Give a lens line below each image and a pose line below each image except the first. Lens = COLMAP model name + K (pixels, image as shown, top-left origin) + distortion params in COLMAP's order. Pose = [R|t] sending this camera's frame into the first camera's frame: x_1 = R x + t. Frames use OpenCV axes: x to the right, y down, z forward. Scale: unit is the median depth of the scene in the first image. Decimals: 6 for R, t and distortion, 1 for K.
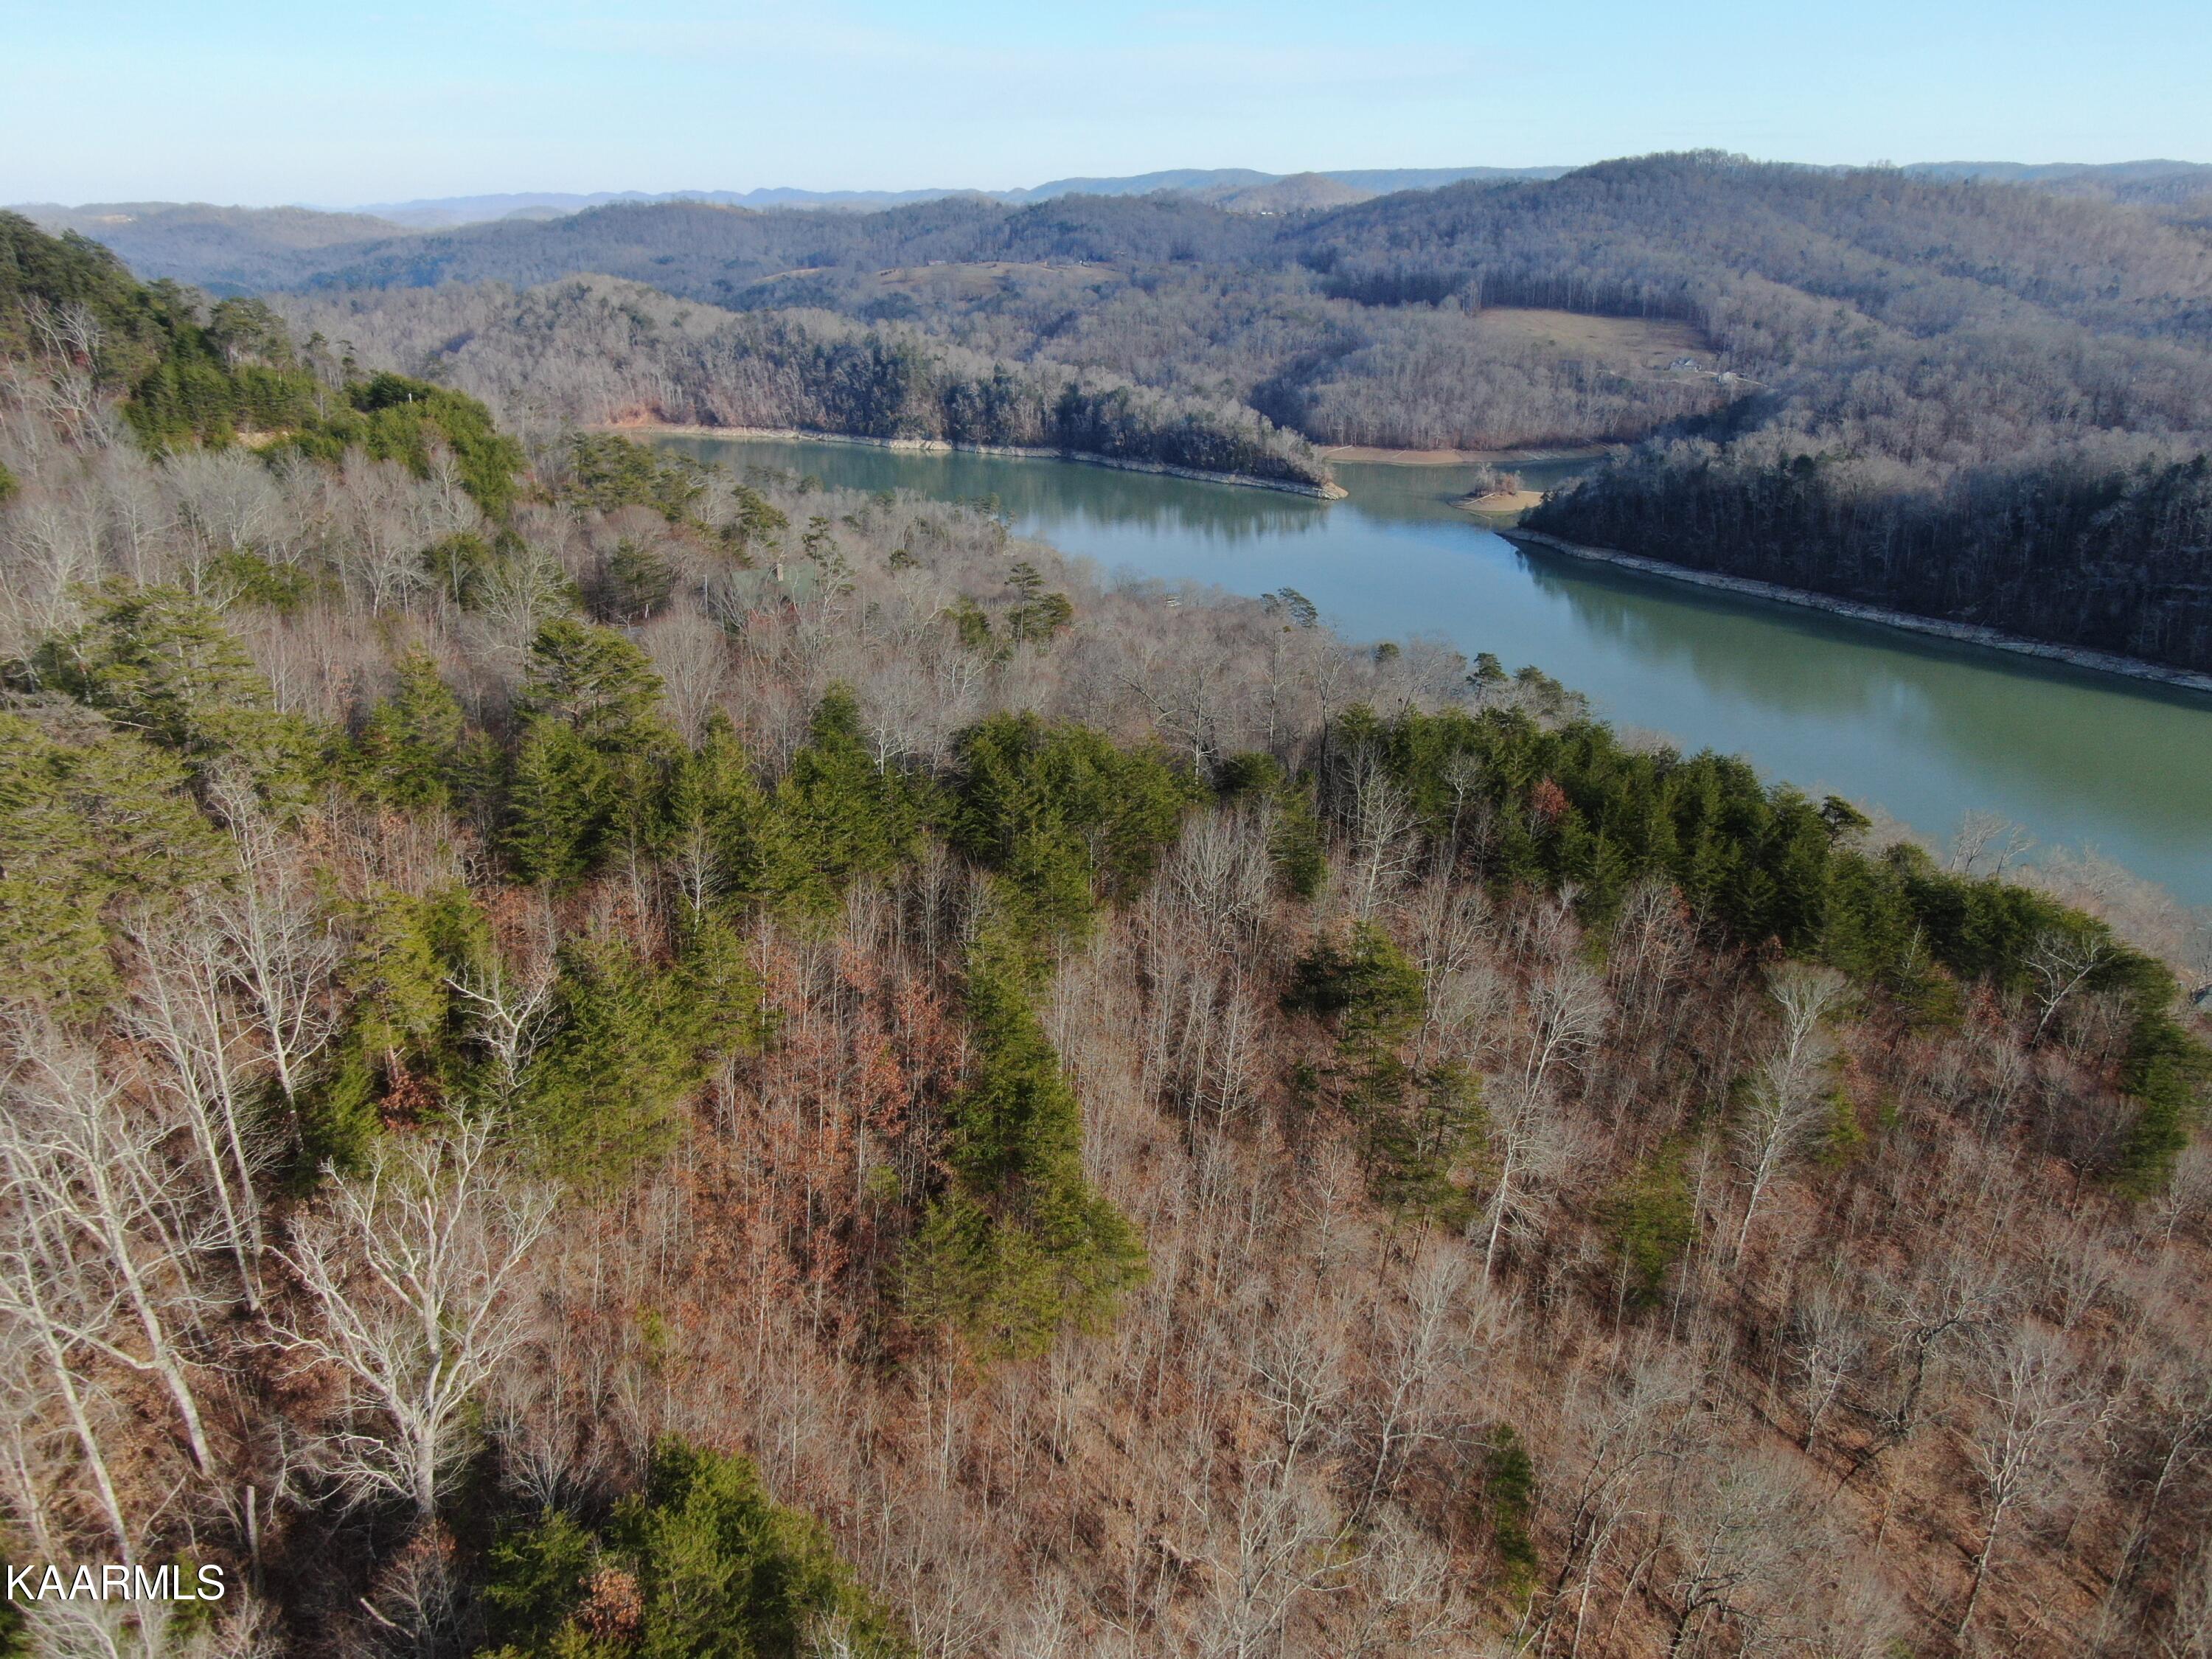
lens RADIAL K [[1590.0, 0, 1105.2], [0, 1590.0, 834.4], [0, 0, 1]] dist [-0.013915, 0.004819]
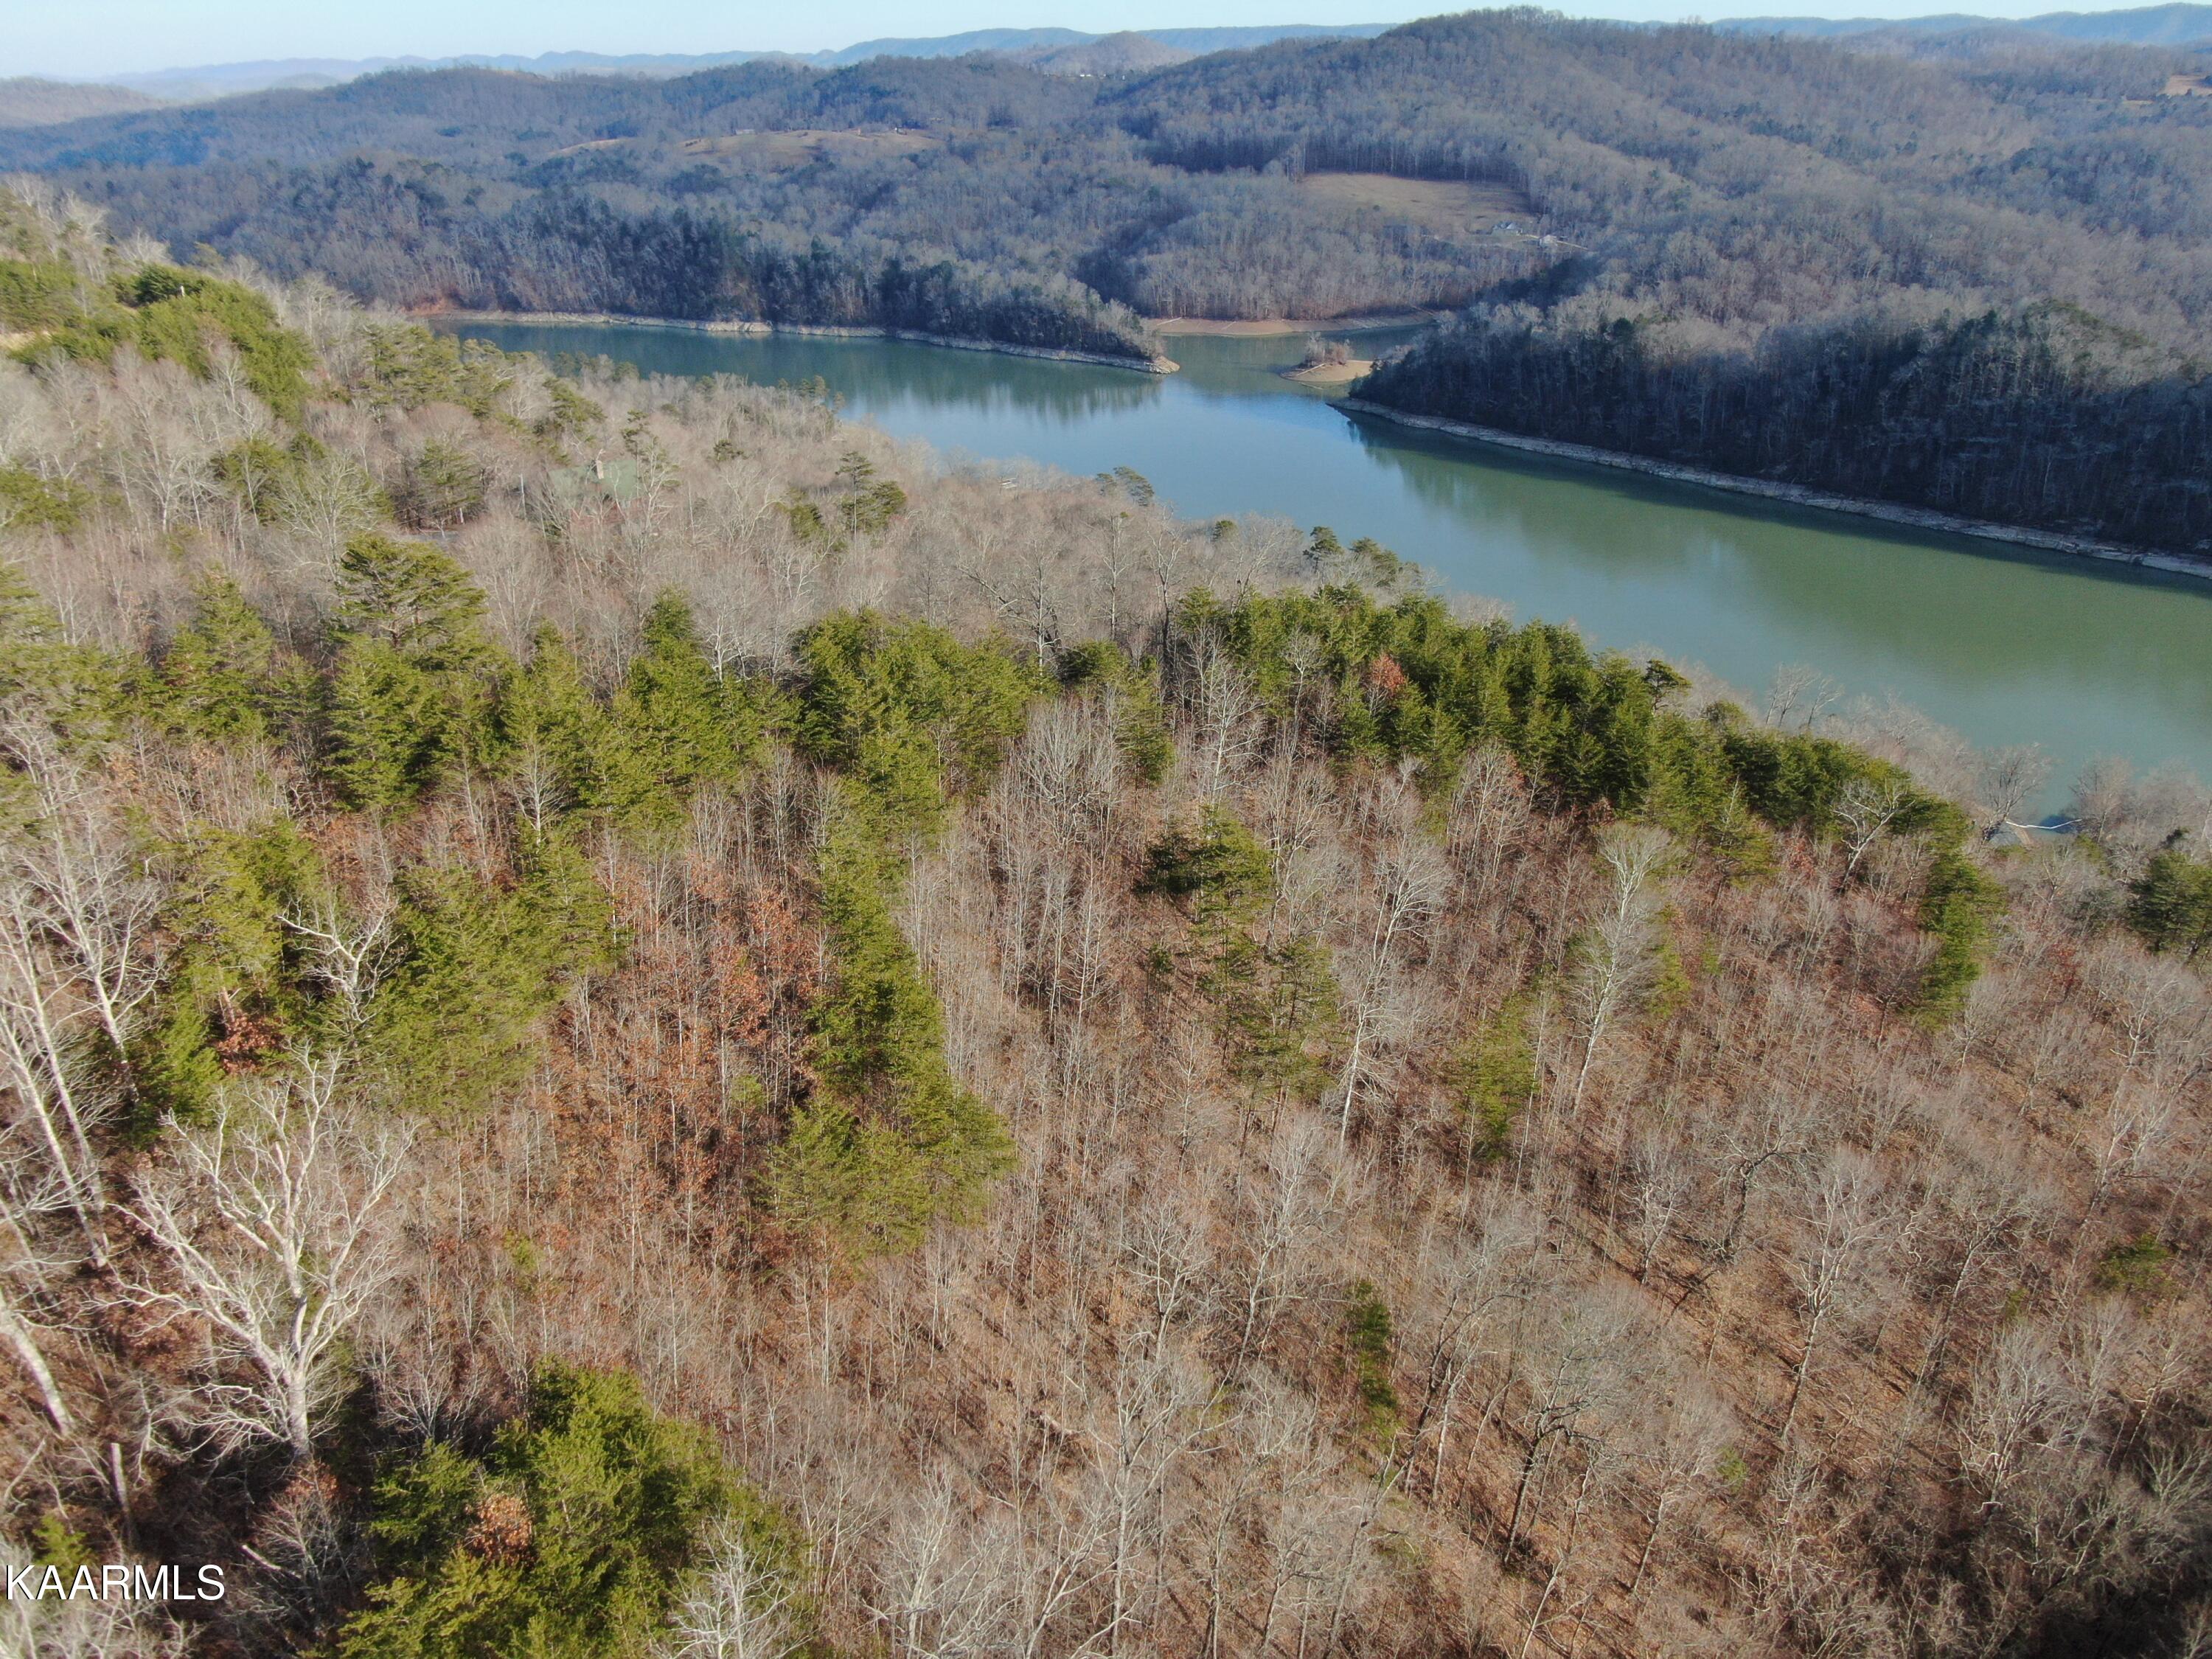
lens RADIAL K [[1591.5, 0, 1104.4], [0, 1591.5, 830.1], [0, 0, 1]] dist [-0.013481, 0.004157]
pose [[0.994426, -0.051014, 0.092273, -0.000130], [0.044364, 0.996364, 0.072735, -0.005190], [-0.095648, -0.068236, 0.993074, -0.003750]]
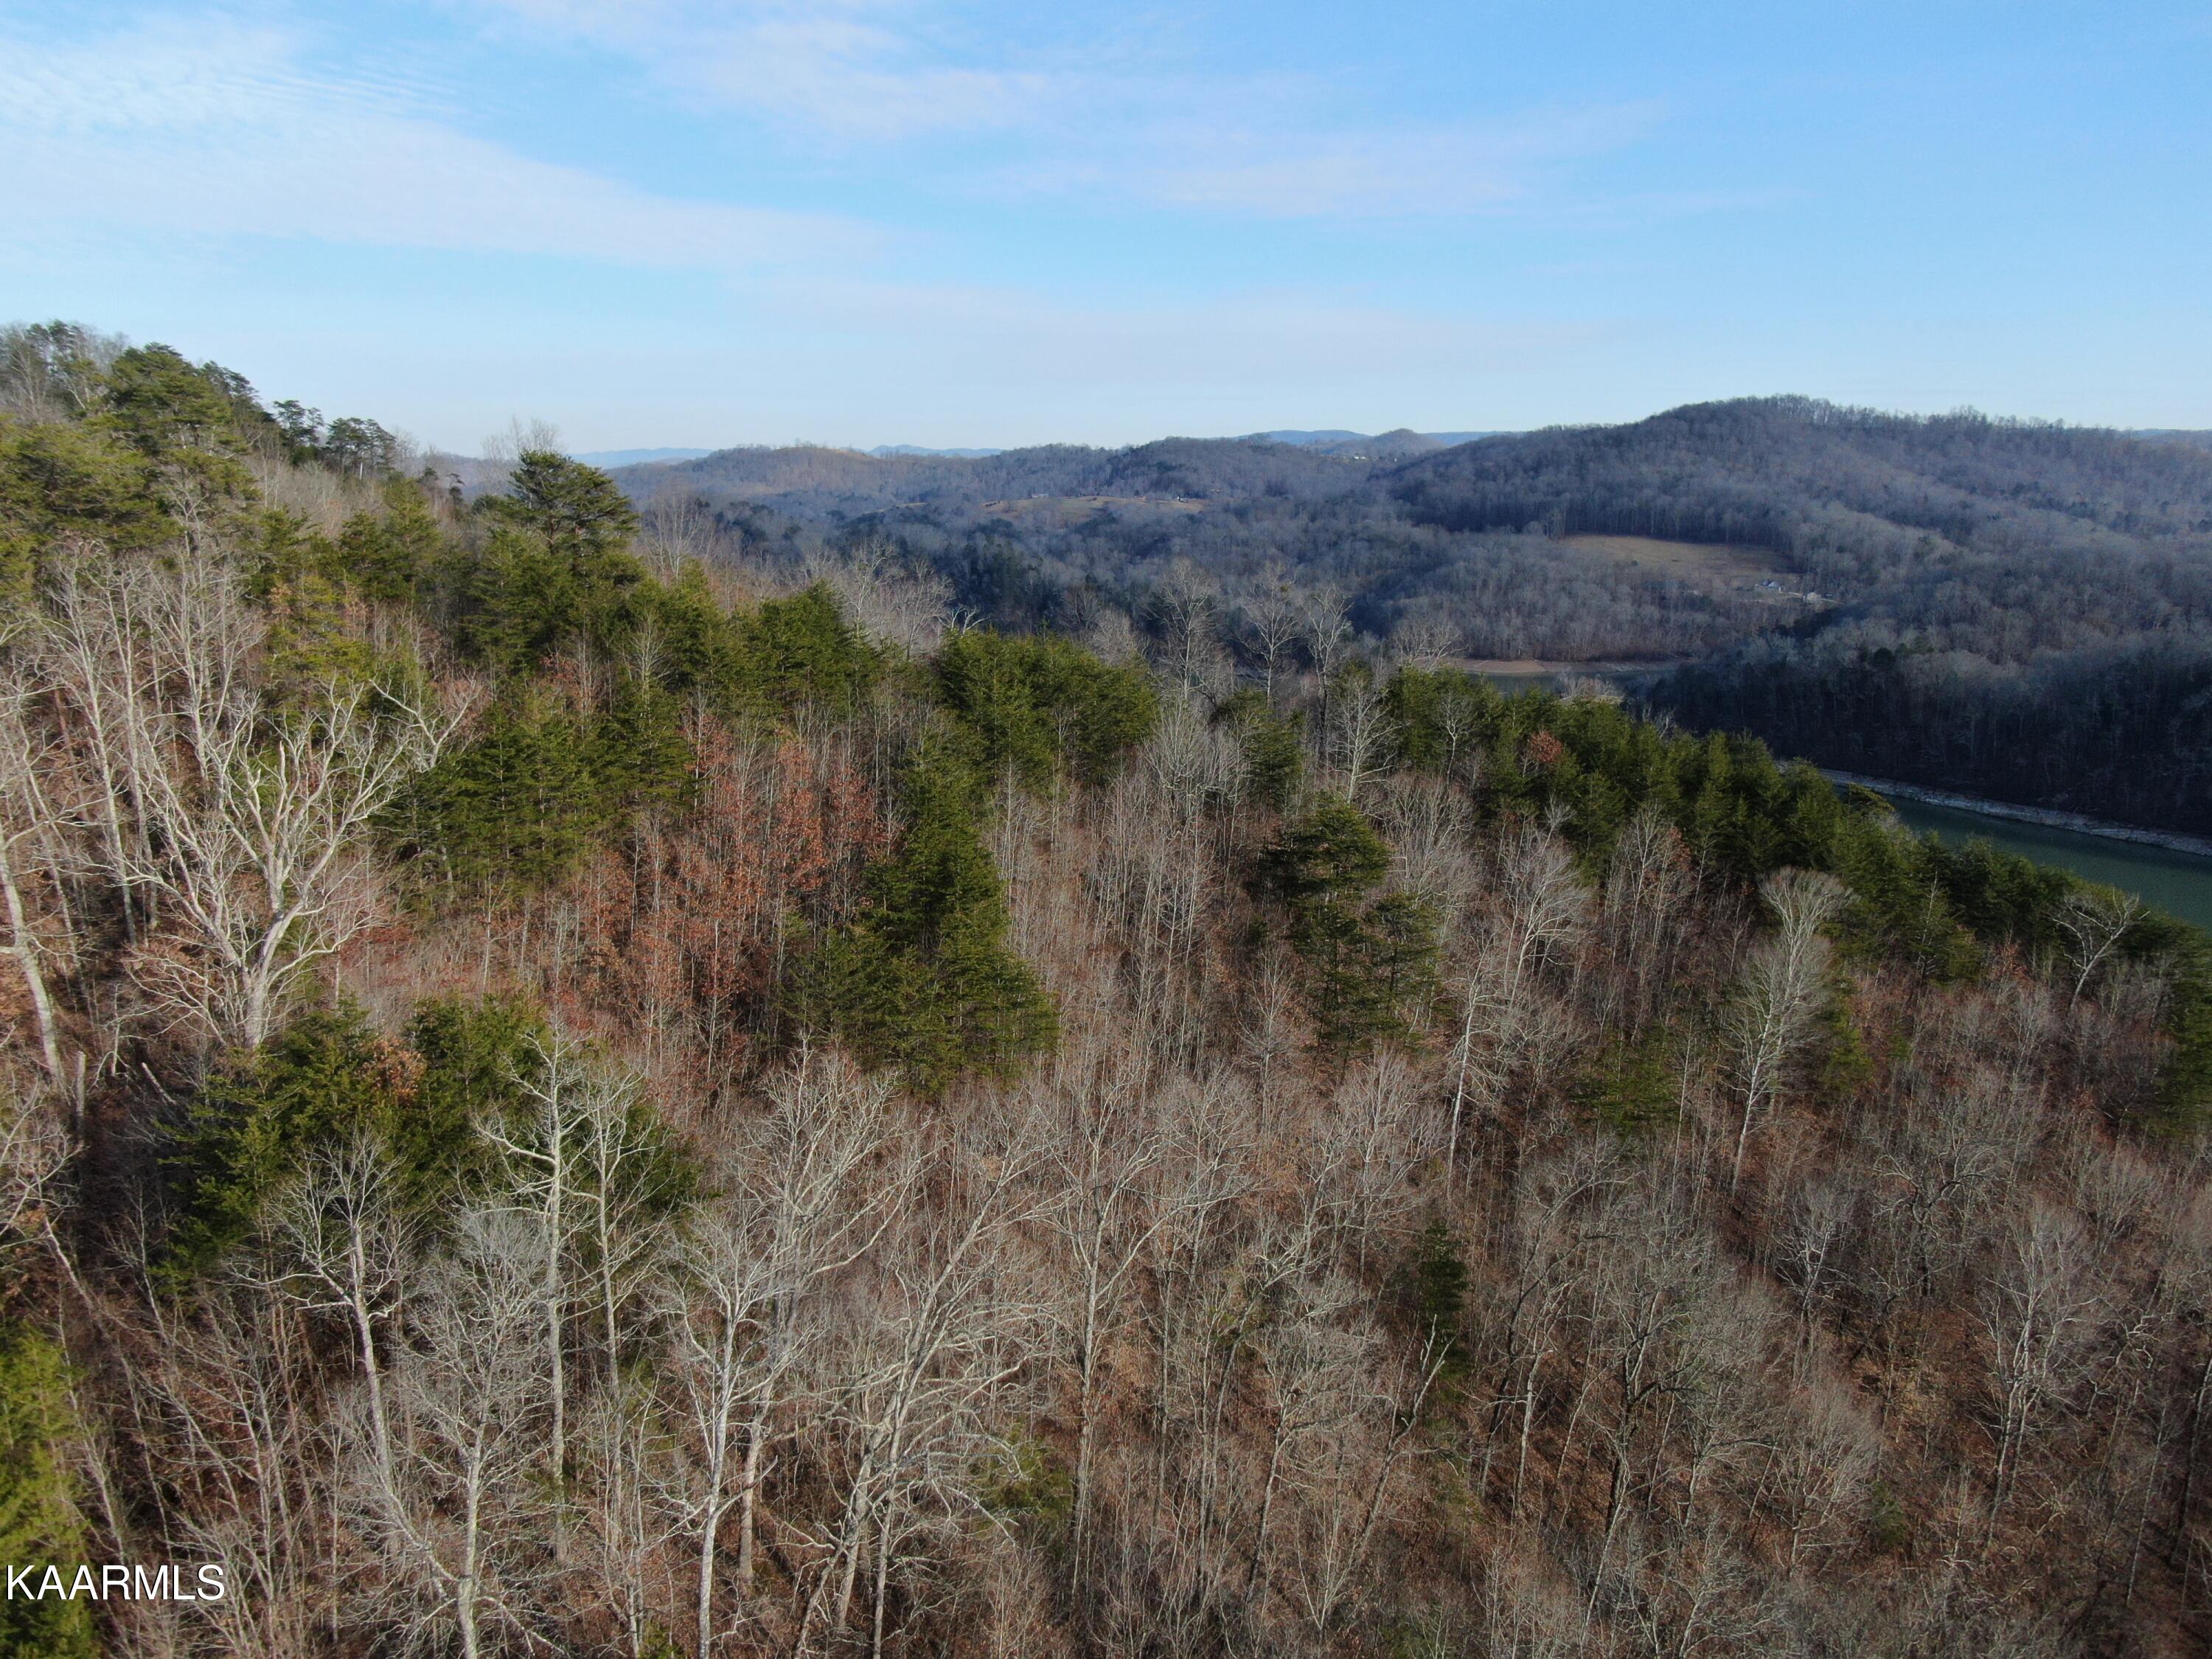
lens RADIAL K [[1594.7, 0, 1105.1], [0, 1594.7, 833.1], [0, 0, 1]] dist [-0.014893, 0.002979]
pose [[0.997884, 0.025060, -0.059991, 0.067543], [-0.033824, 0.988130, -0.149850, 0.185014], [0.055523, 0.151562, 0.986887, 0.020280]]
